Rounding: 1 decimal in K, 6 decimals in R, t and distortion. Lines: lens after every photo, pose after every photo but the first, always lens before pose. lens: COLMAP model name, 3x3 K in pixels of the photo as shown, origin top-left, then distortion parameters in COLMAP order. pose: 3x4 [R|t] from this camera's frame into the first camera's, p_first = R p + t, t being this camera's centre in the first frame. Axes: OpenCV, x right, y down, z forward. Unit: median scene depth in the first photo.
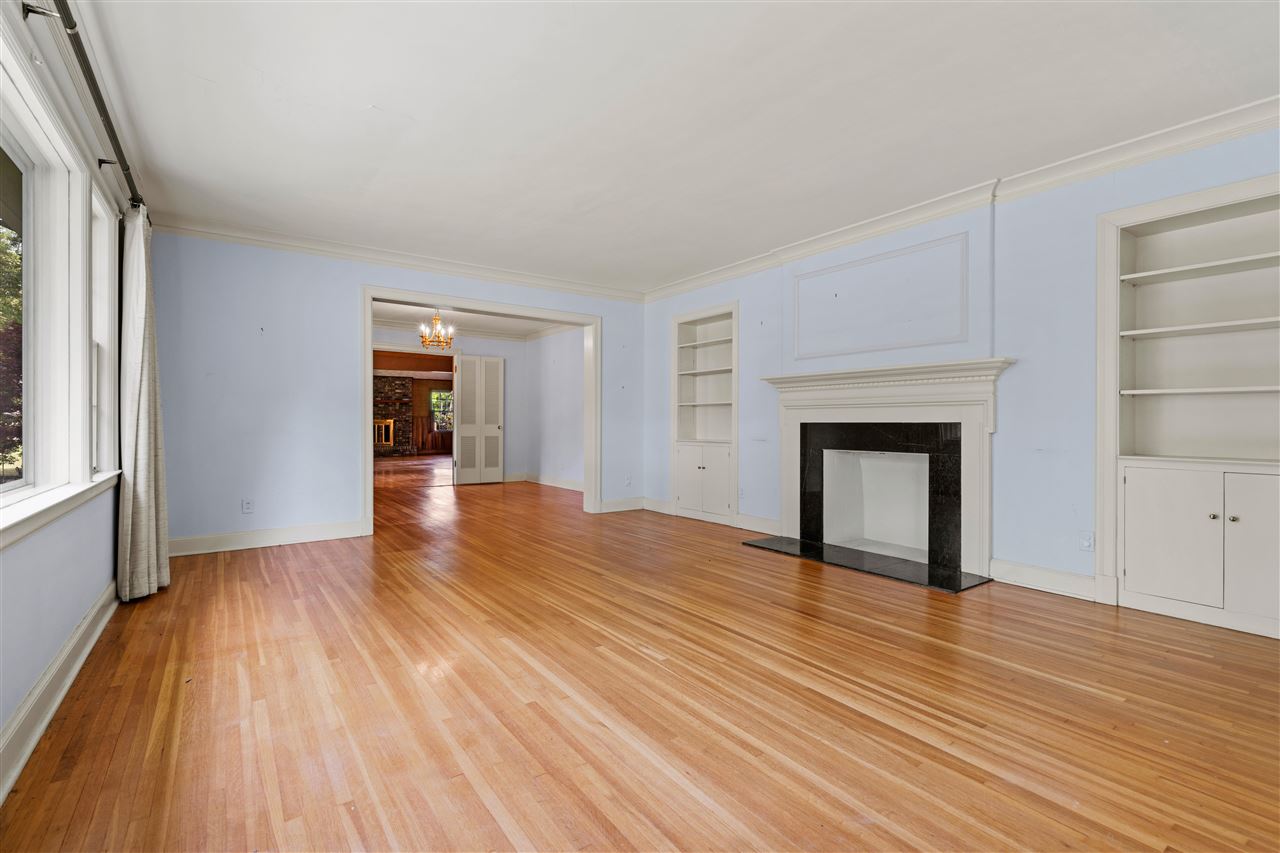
lens RADIAL K [[590.9, 0, 735.7], [0, 590.9, 421.3], [0, 0, 1]] dist [0.005746, -0.001619]
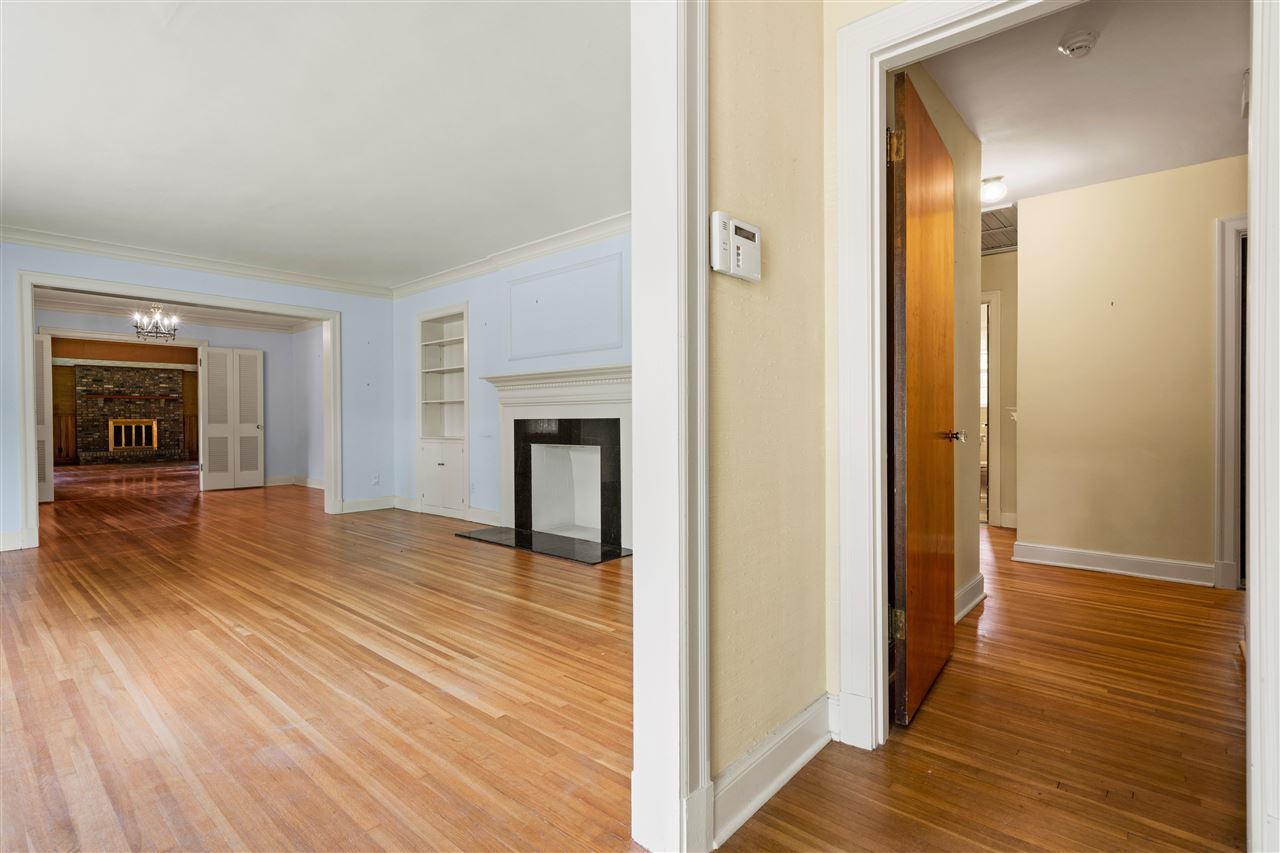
lens RADIAL K [[590.9, 0, 700.0], [0, 590.9, 420.3], [0, 0, 1]] dist [0.005746, -0.001619]
pose [[0.977116, -0.007343, 0.212582, 0.217886], [0.006508, 0.999968, 0.004624, 0.001169], [-0.212609, -0.003135, 0.977132, -0.119396]]
